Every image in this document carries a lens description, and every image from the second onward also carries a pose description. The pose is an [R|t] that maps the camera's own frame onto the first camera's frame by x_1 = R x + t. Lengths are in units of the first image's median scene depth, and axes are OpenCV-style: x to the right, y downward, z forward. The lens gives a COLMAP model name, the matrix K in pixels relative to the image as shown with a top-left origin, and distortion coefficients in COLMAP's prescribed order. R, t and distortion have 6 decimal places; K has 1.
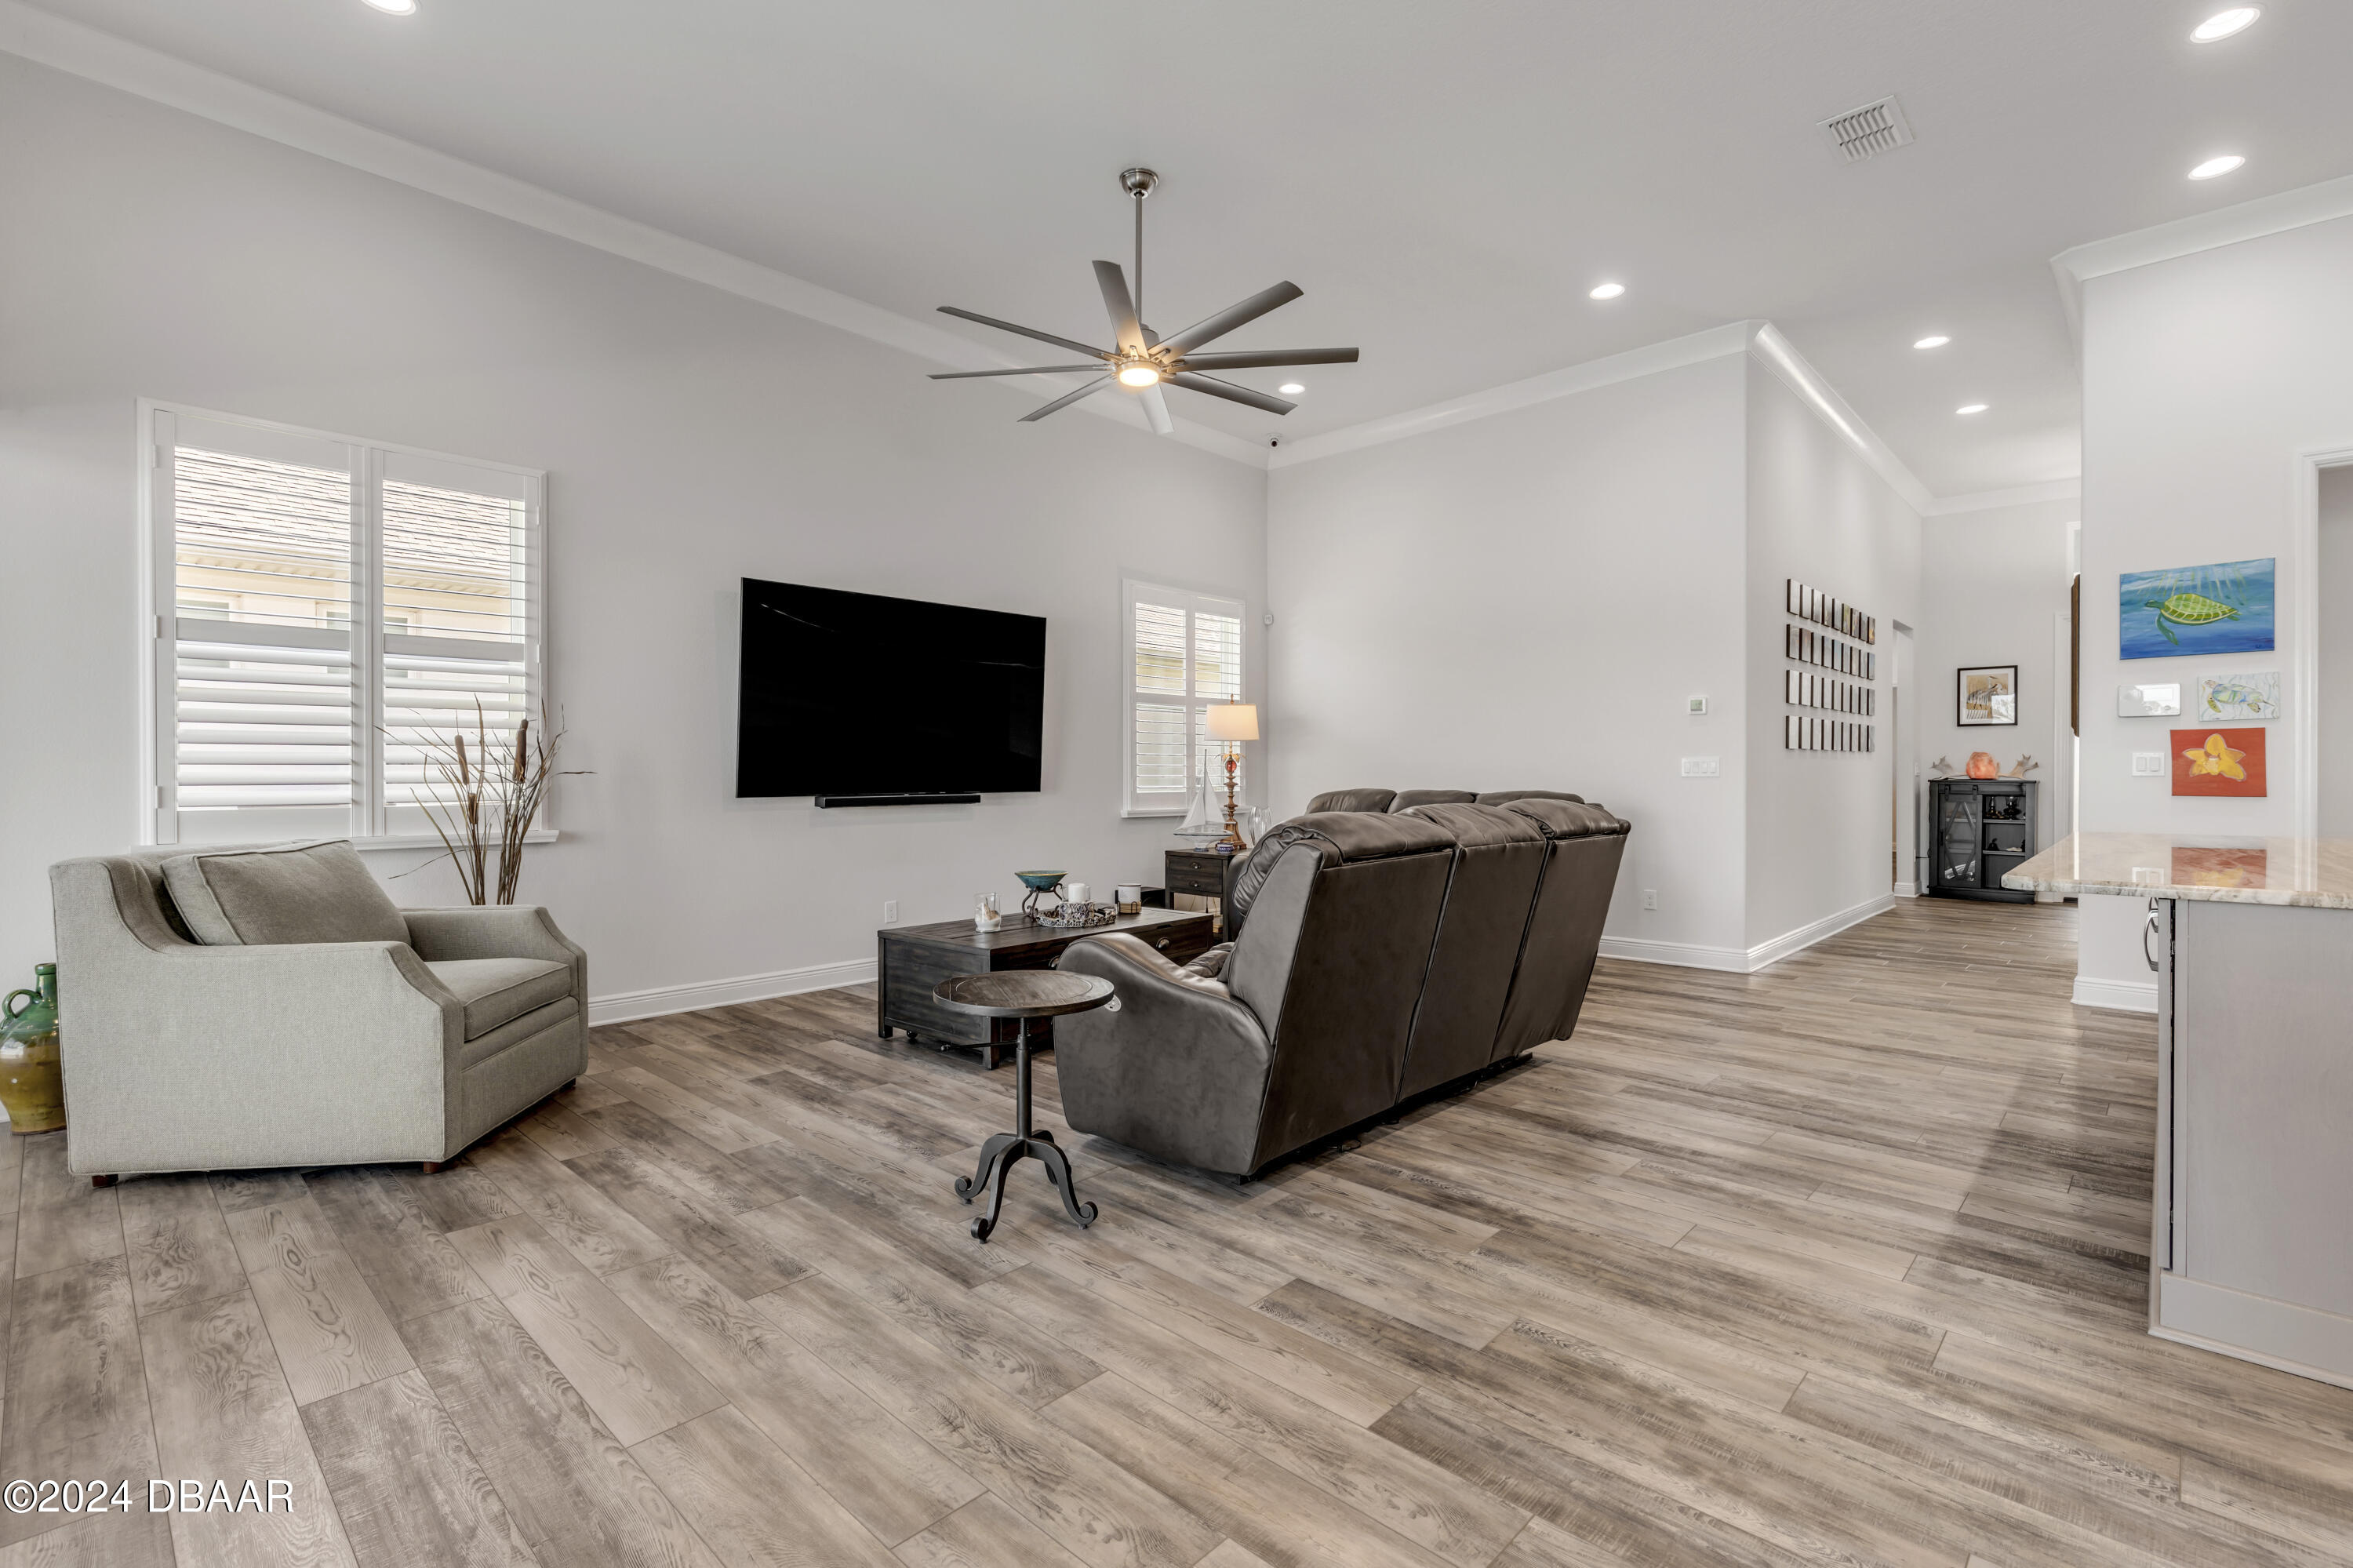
lens RADIAL K [[1072.7, 0, 1175.5], [0, 1072.7, 774.9], [0, 0, 1]] dist [0.005963, -0.003170]
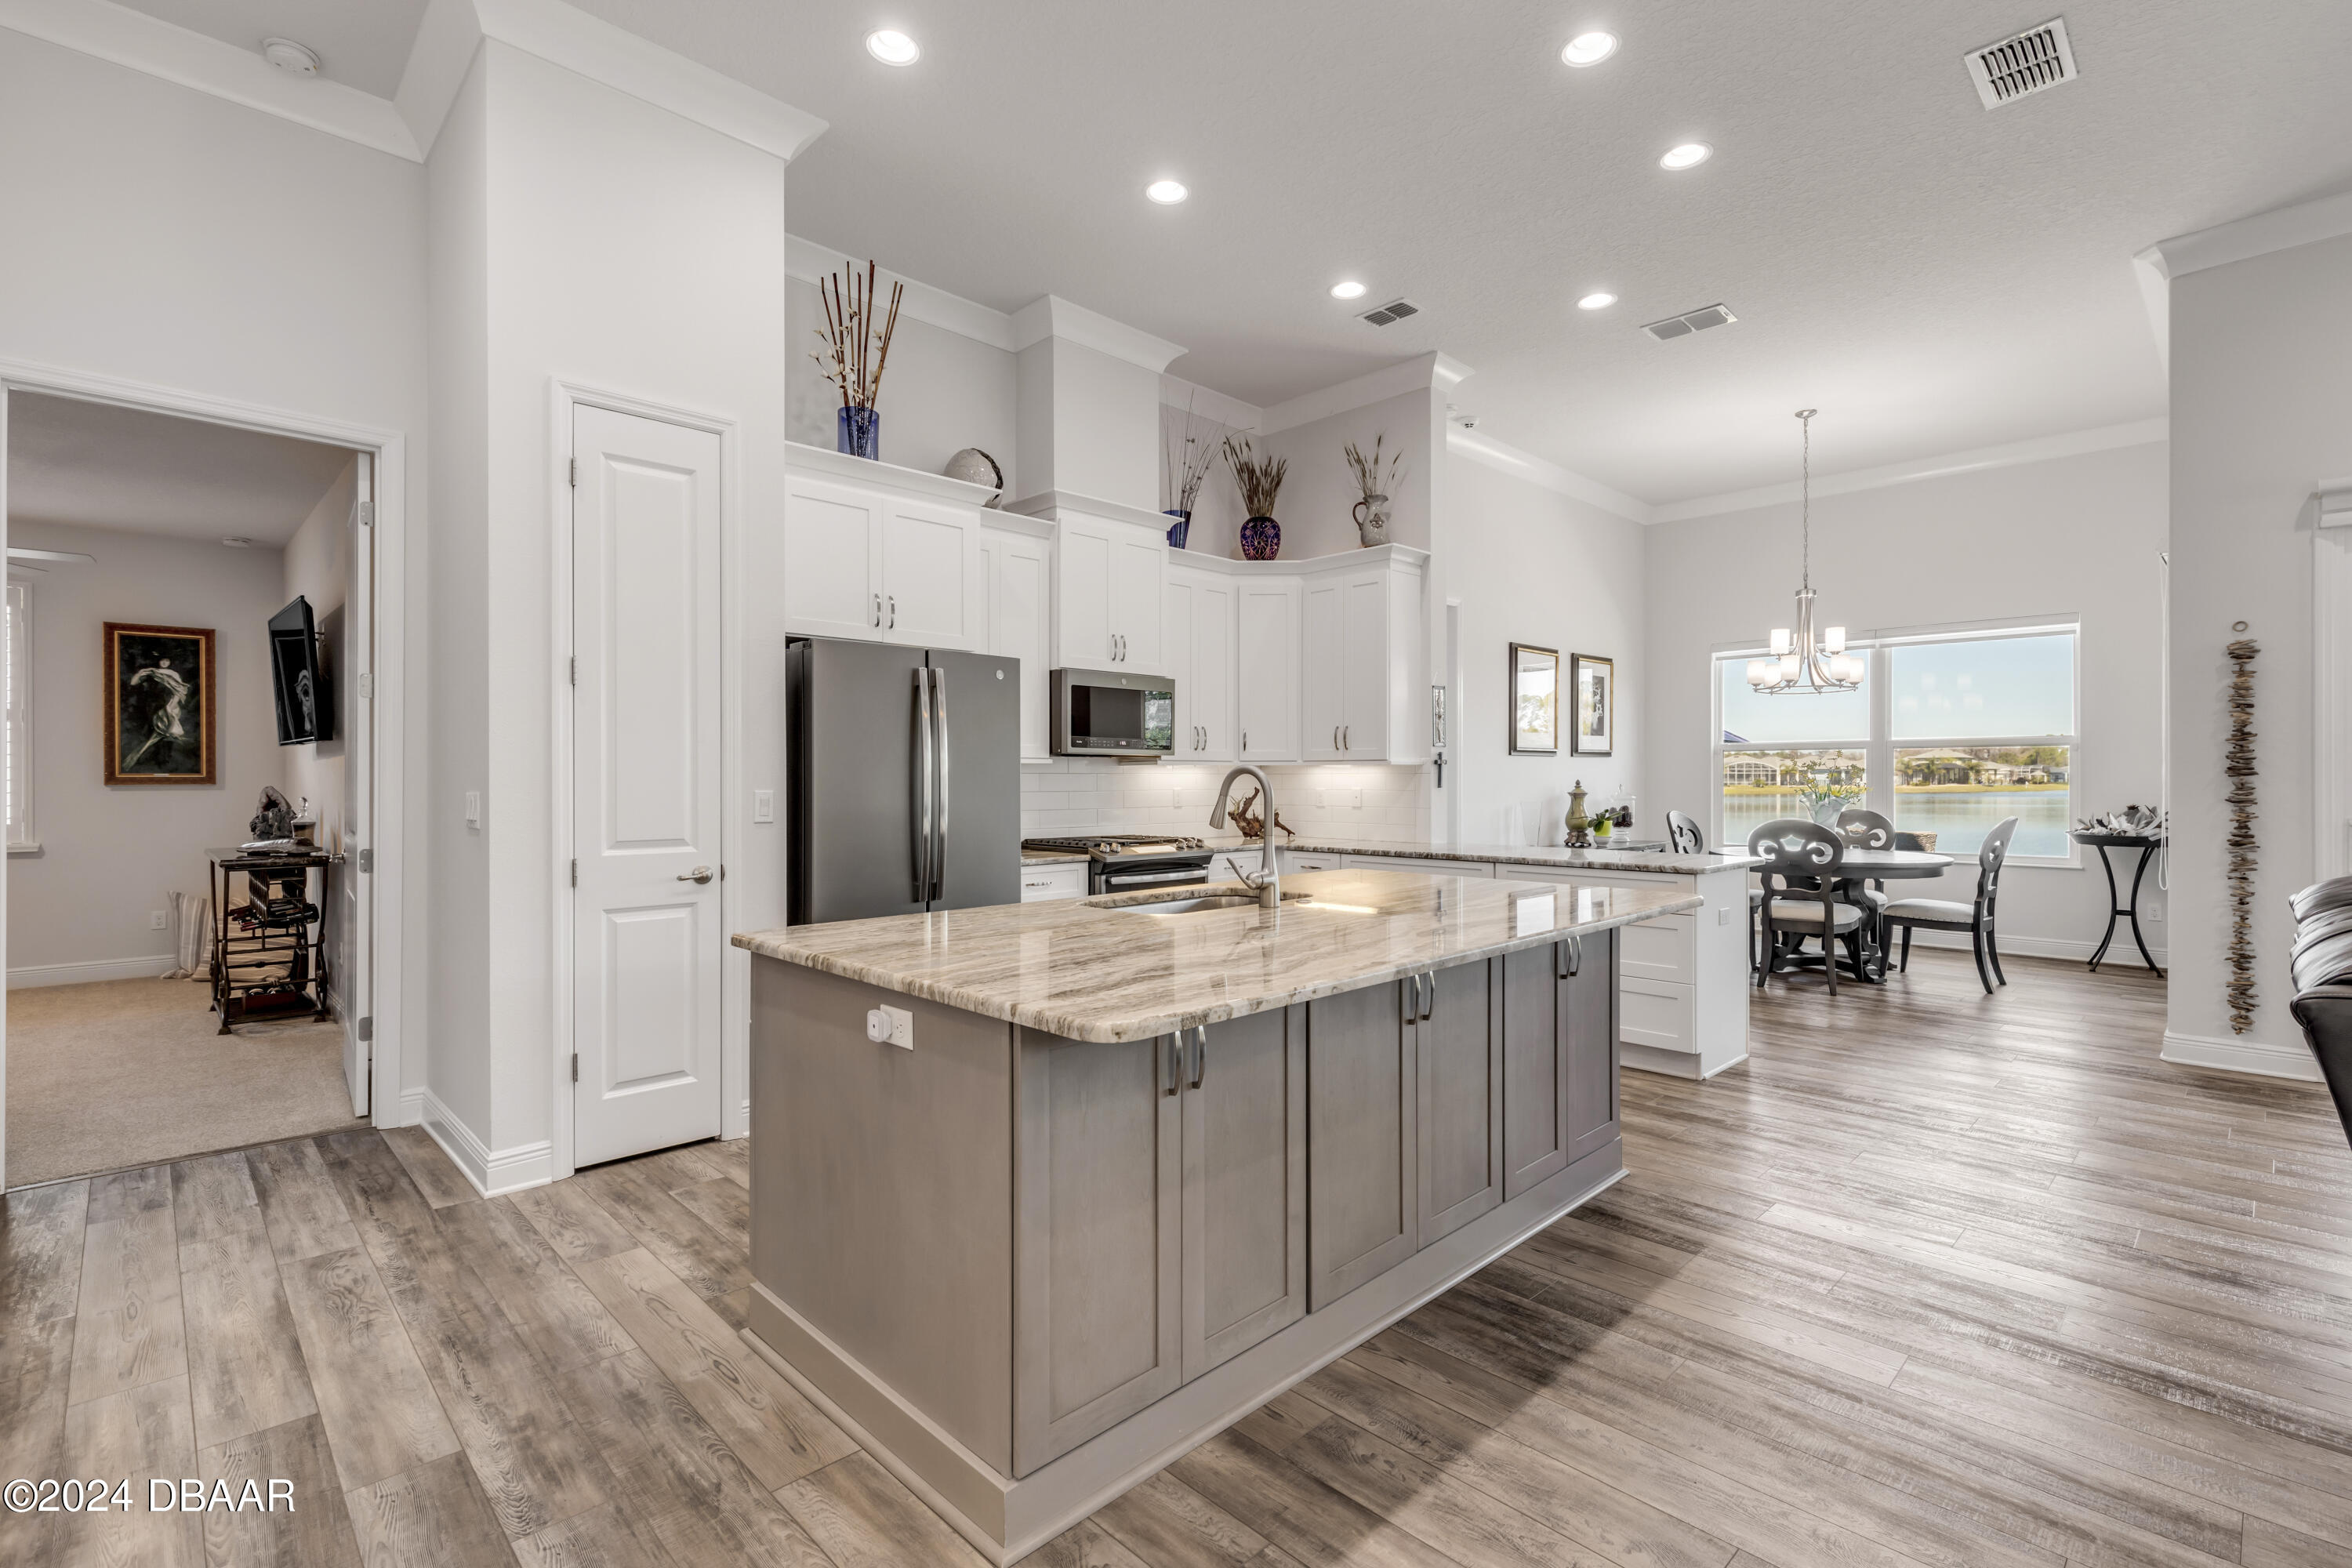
lens RADIAL K [[1072.2, 0, 1172.5], [0, 1072.2, 779.3], [0, 0, 1]] dist [0.005963, -0.003170]
pose [[-0.999367, 0.001433, 0.035533, 0.712061], [0.001618, 0.999985, 0.005185, -0.032451], [-0.035526, 0.005240, -0.999355, 1.222071]]
